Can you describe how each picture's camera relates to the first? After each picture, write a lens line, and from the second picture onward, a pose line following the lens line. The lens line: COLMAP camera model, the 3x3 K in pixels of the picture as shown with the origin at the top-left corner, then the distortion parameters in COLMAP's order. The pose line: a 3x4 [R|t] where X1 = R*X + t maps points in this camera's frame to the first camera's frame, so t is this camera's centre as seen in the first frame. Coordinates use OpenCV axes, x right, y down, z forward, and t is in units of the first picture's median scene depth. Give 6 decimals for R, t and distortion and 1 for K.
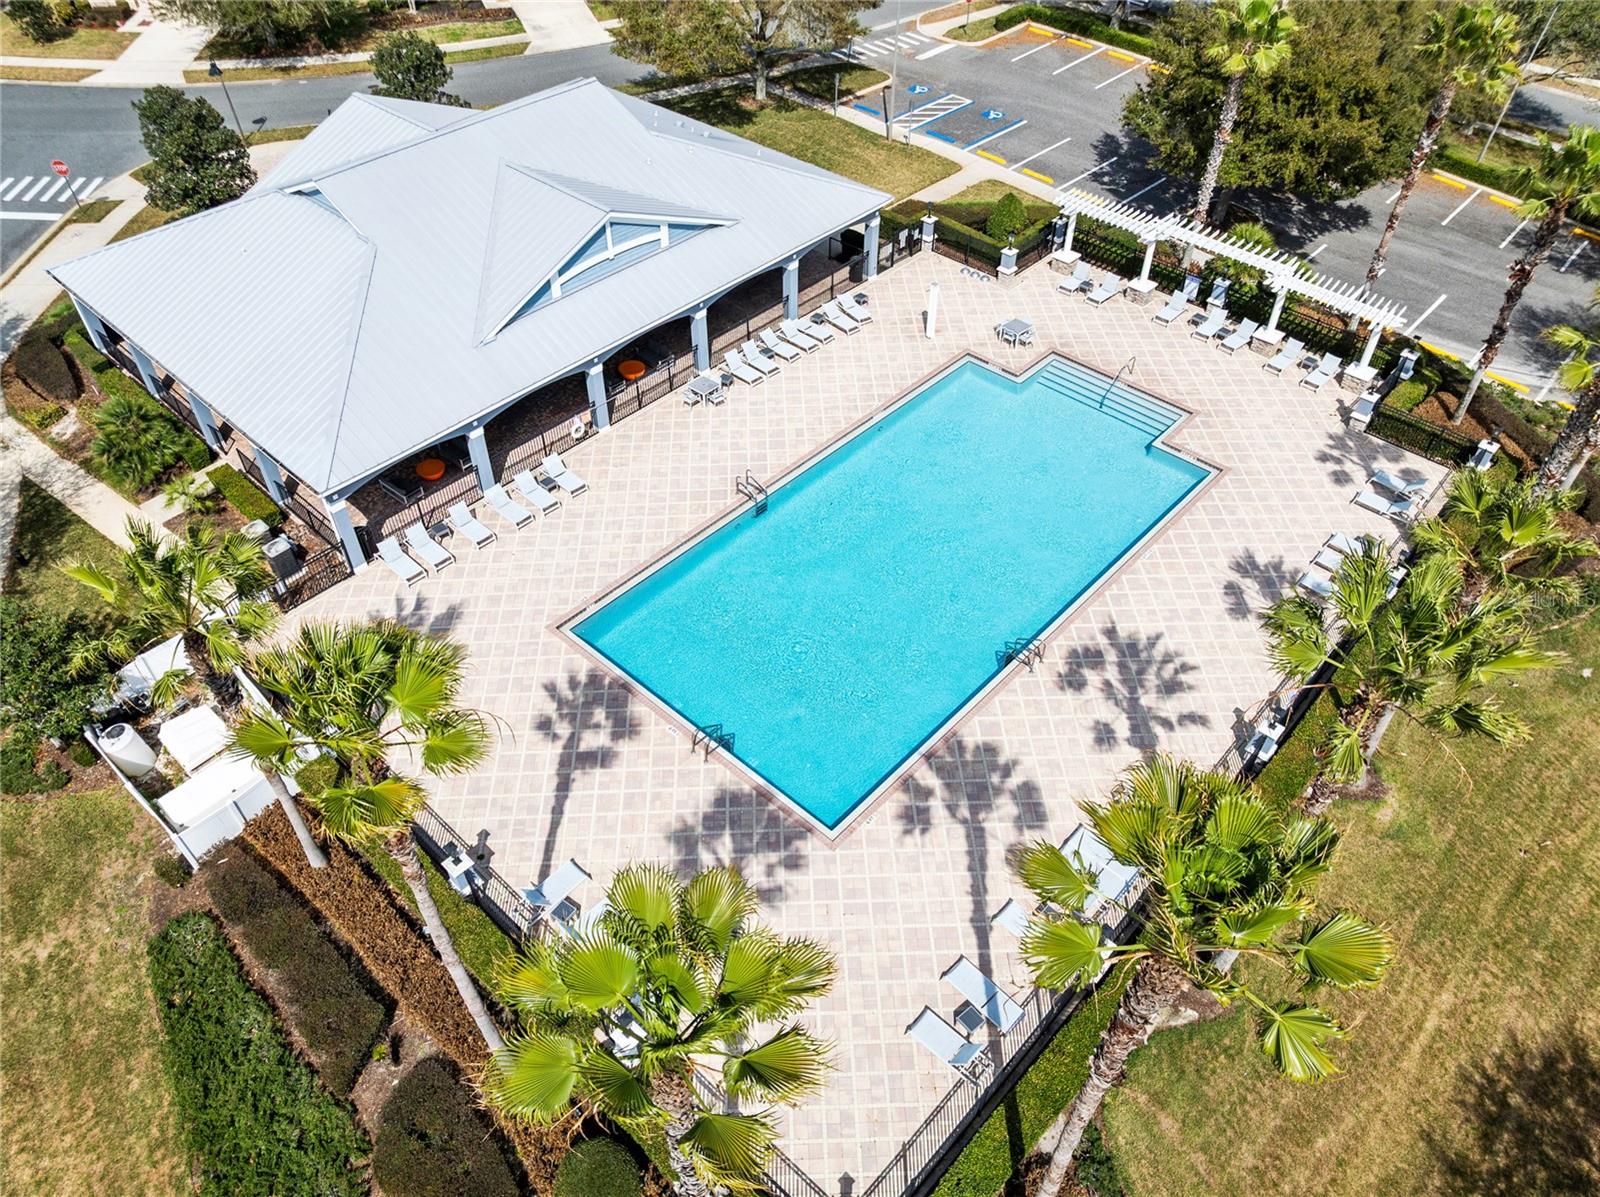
lens RADIAL K [[1122.5, 0, 800.0], [0, 1122.5, 598.5], [0, 0, 1]] dist [-0.028273, 0.001305]
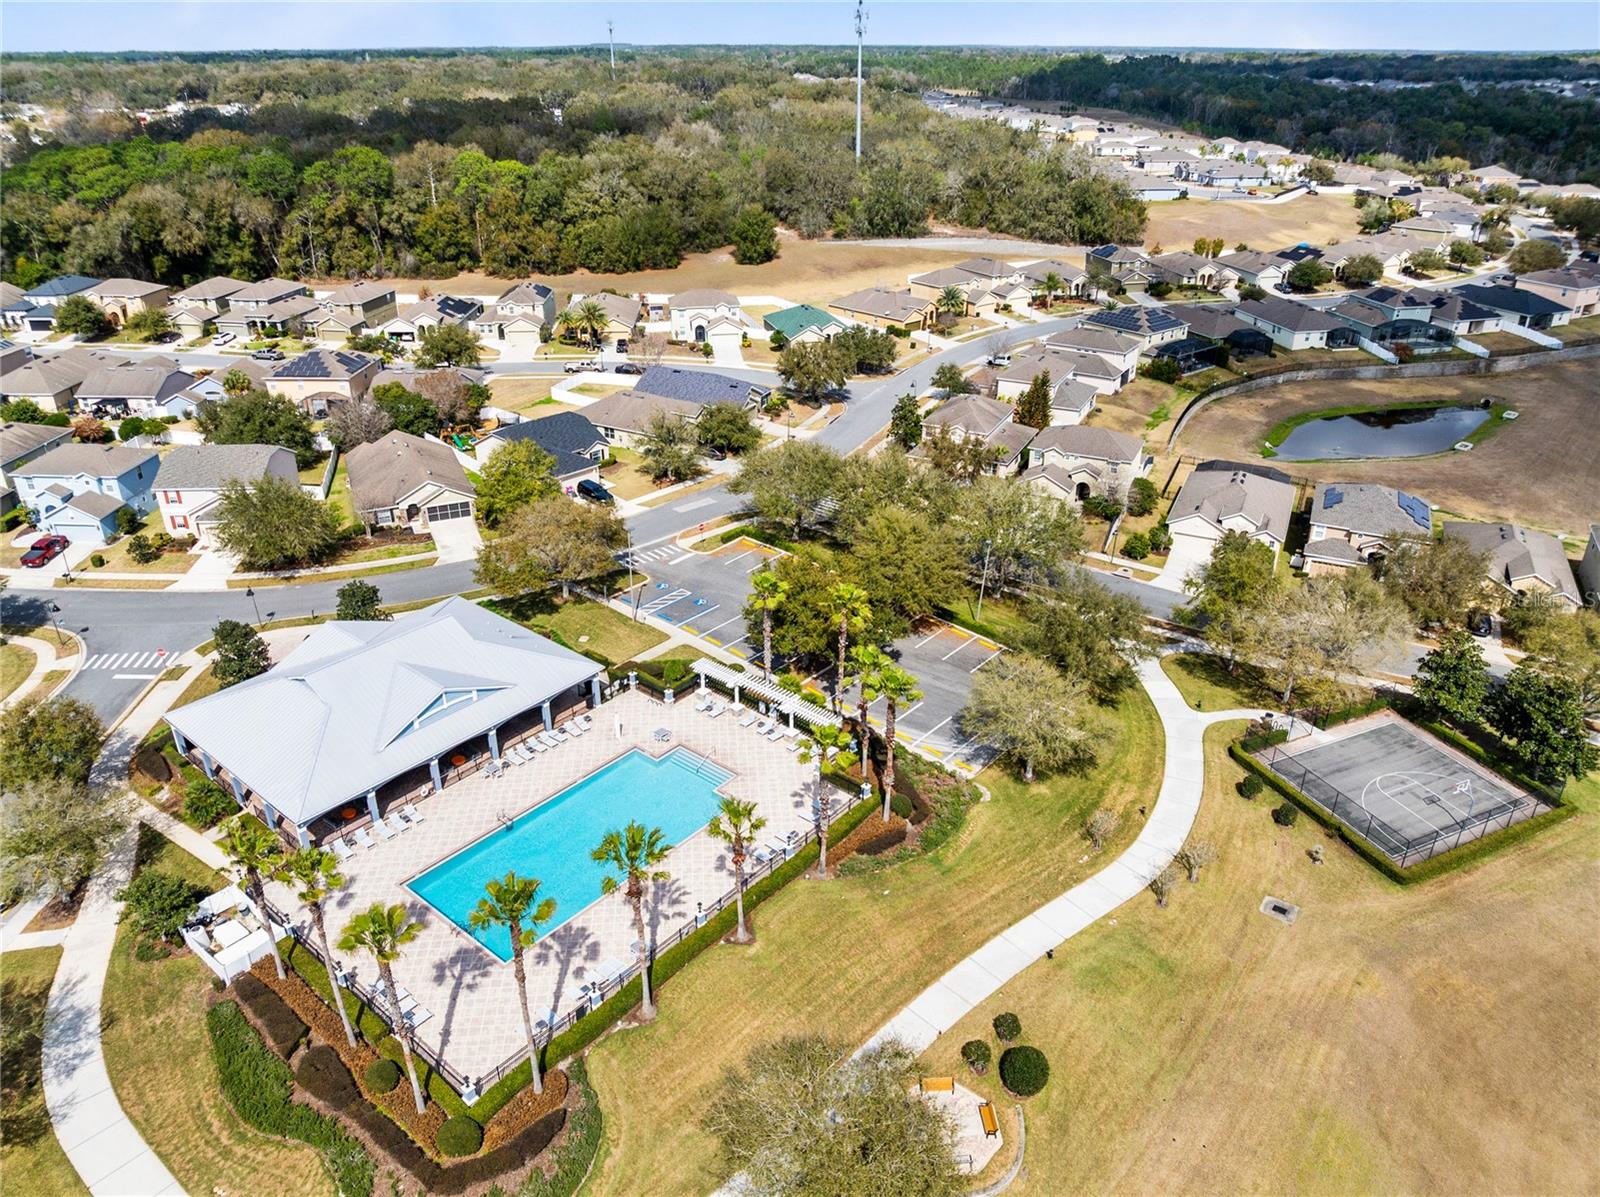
lens RADIAL K [[1120.7, 0, 800.0], [0, 1120.7, 598.5], [0, 0, 1]] dist [-0.036568, -0.005227]
pose [[0.998878, -0.021786, 0.042061, 0.374447], [0.033635, 0.951443, -0.305982, 0.144734], [-0.033352, 0.307054, 0.951108, -0.971092]]
